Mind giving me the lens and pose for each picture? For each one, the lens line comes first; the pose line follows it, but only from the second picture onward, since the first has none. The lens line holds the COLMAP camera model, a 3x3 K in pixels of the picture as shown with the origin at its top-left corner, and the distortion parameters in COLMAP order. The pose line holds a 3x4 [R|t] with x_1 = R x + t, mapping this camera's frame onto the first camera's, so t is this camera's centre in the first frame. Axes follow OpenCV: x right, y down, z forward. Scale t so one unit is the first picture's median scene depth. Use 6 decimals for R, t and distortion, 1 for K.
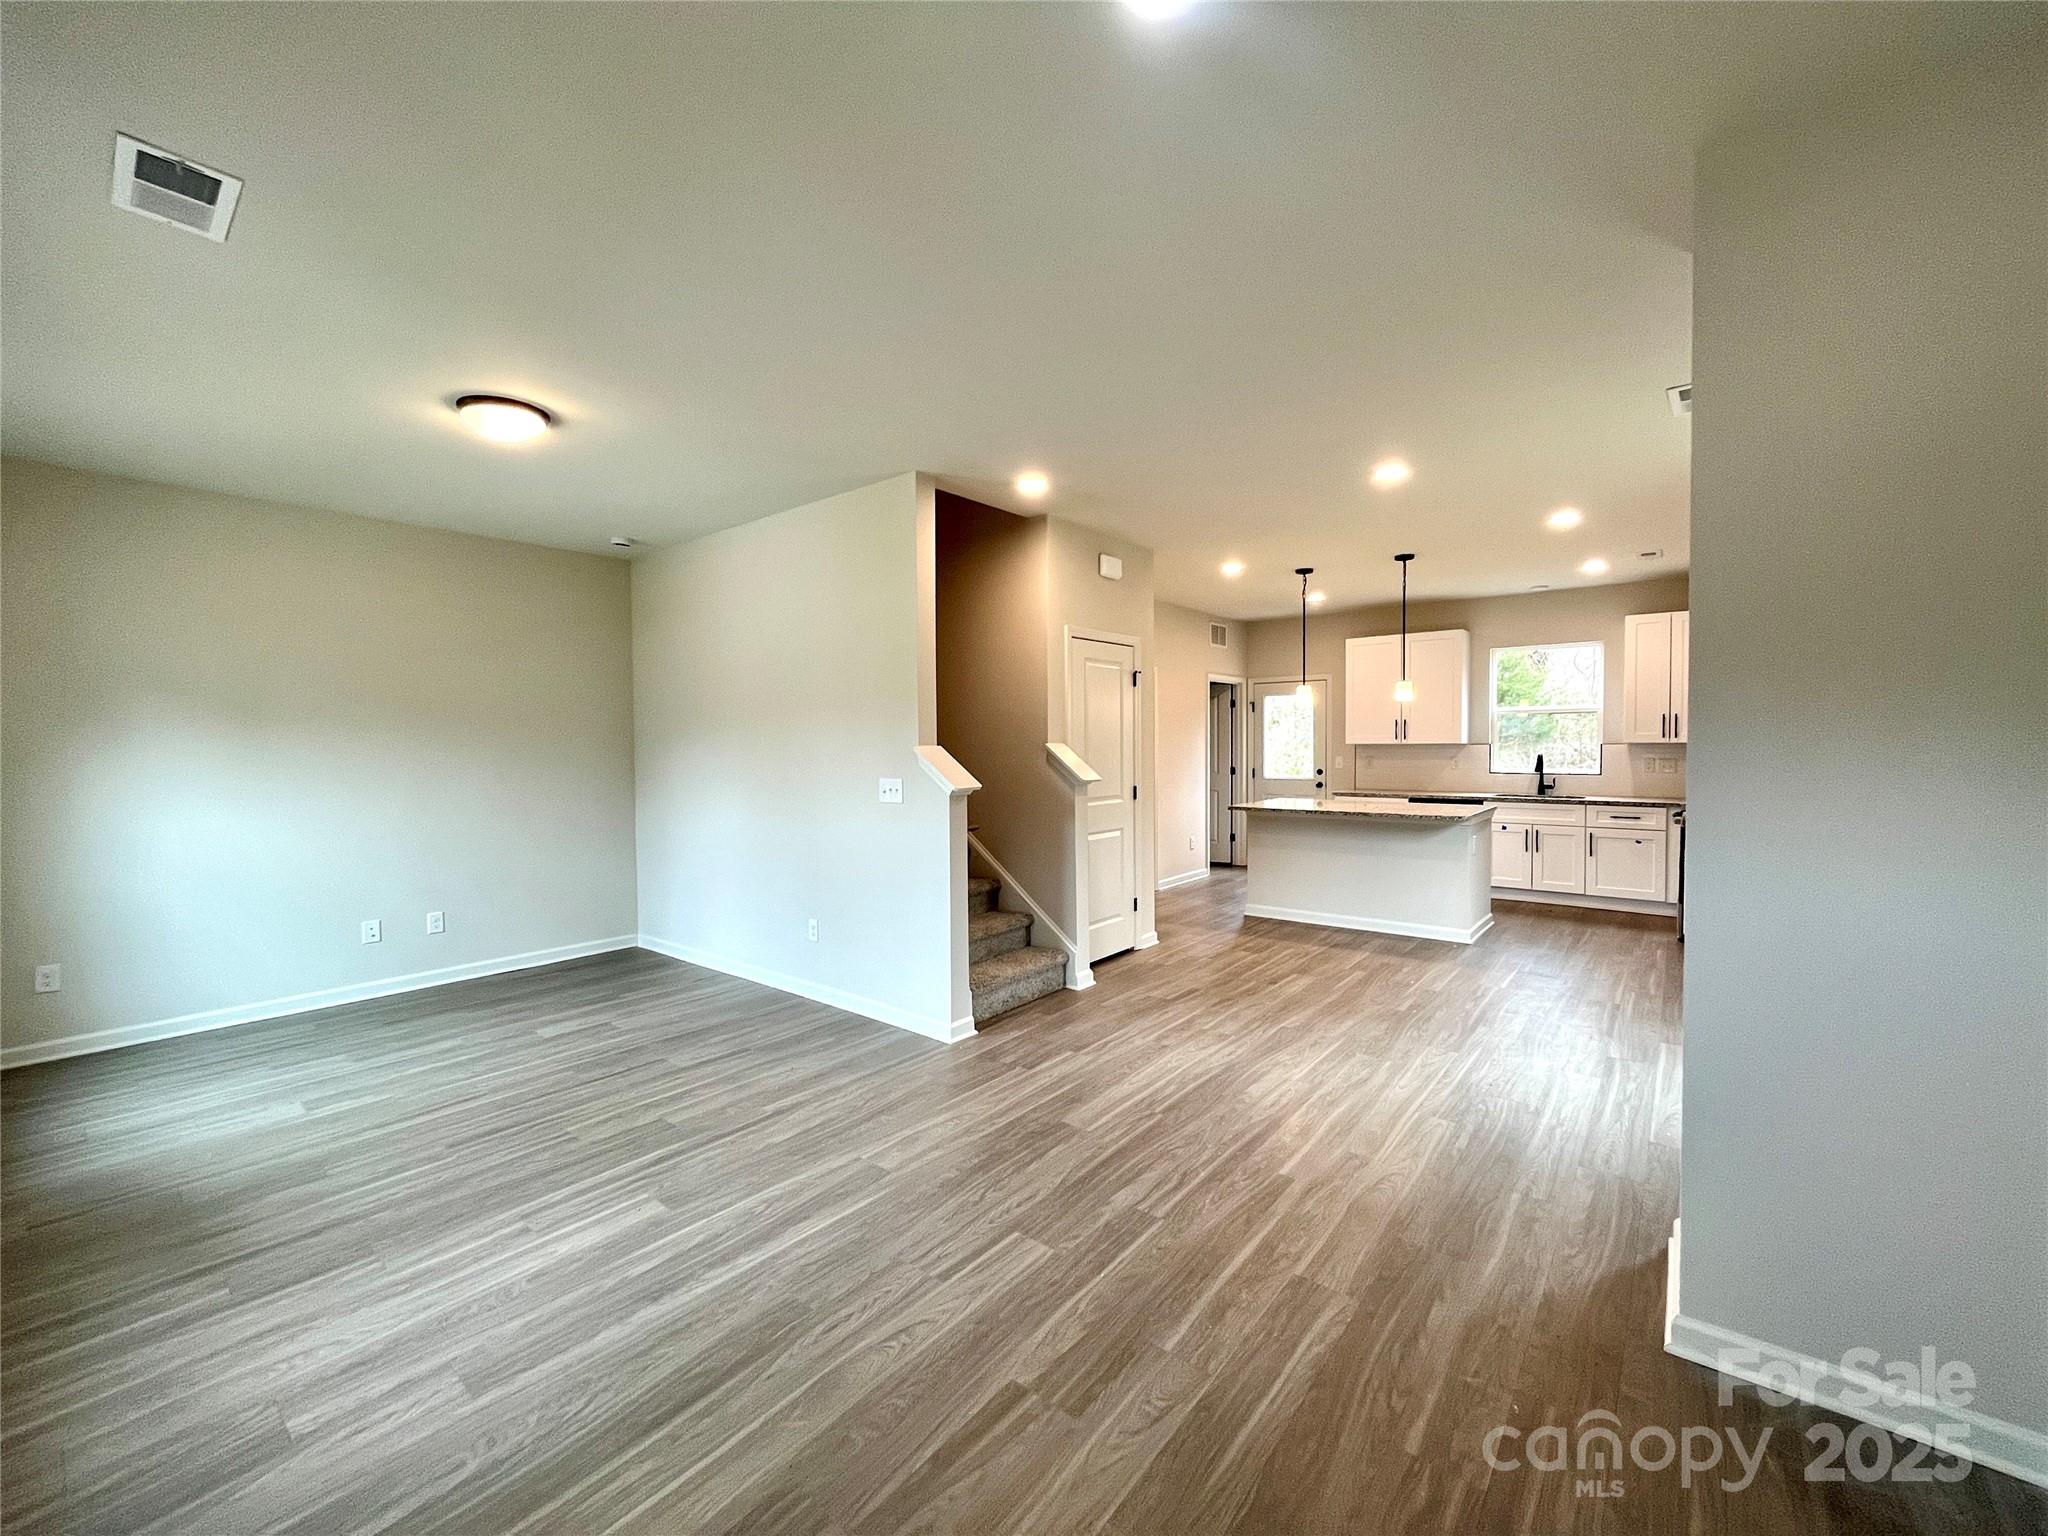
lens RADIAL K [[821.6, 0, 1028.8], [0, 821.6, 766.8], [0, 0, 1]] dist [-0.002941, 0.000065]
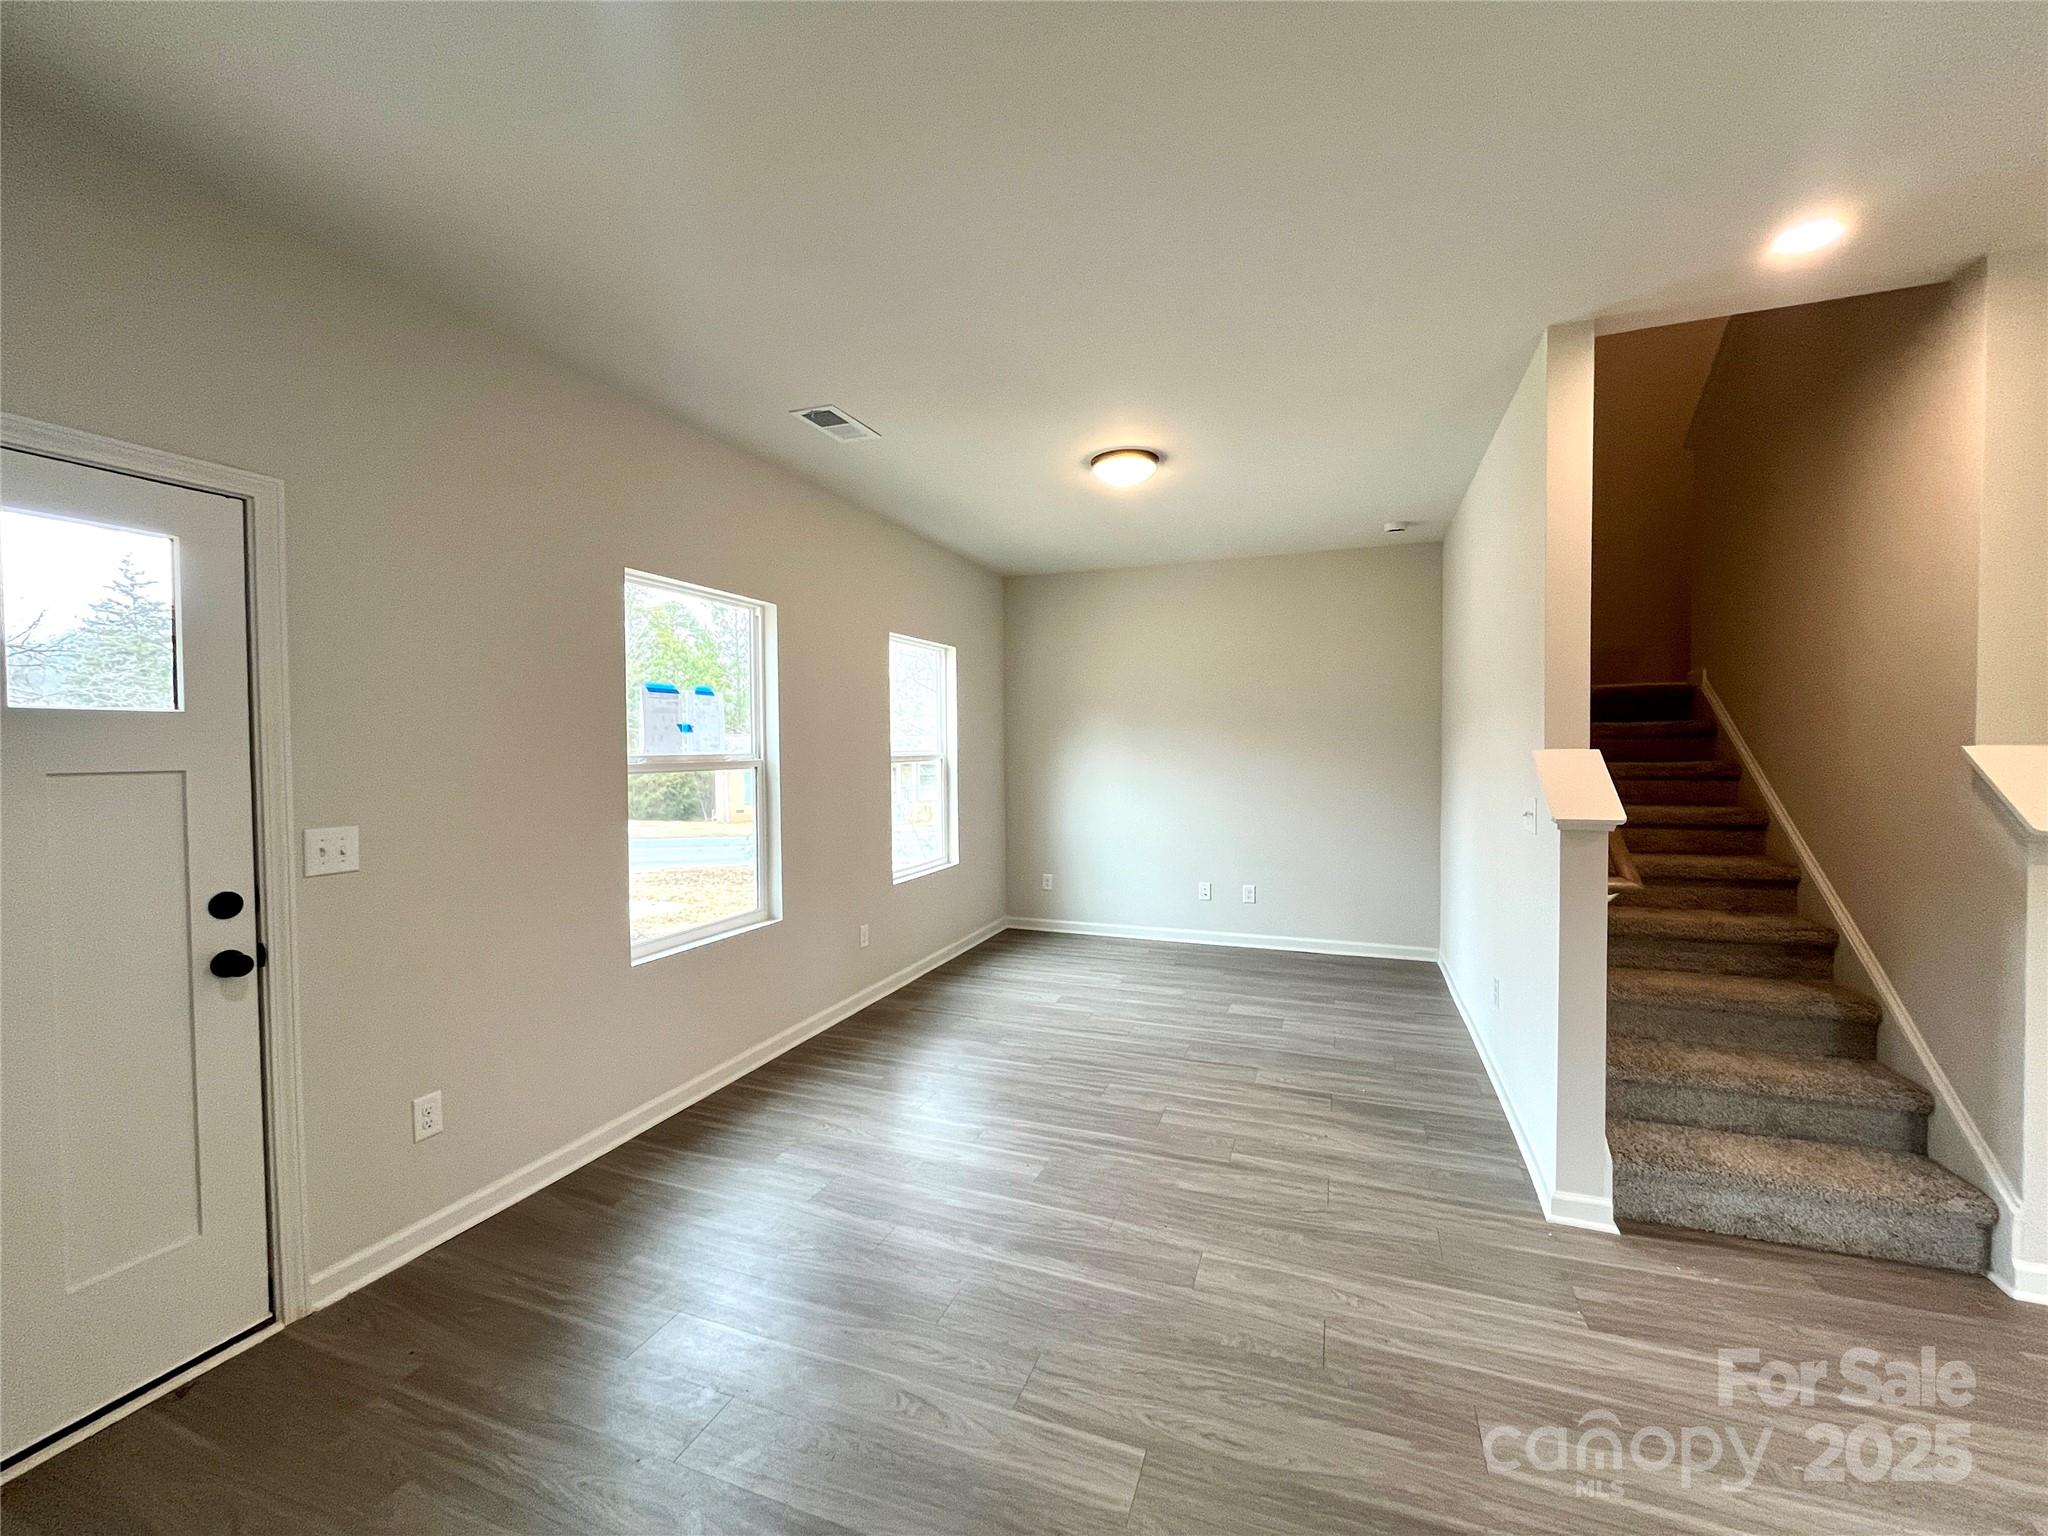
lens RADIAL K [[821.6, 0, 1028.8], [0, 821.6, 766.8], [0, 0, 1]] dist [-0.002941, 0.000065]
pose [[0.313653, 0.031806, -0.949005, 0.262856], [-0.022859, 0.999402, 0.025940, -0.013965], [0.949263, 0.013557, 0.314192, 0.298747]]
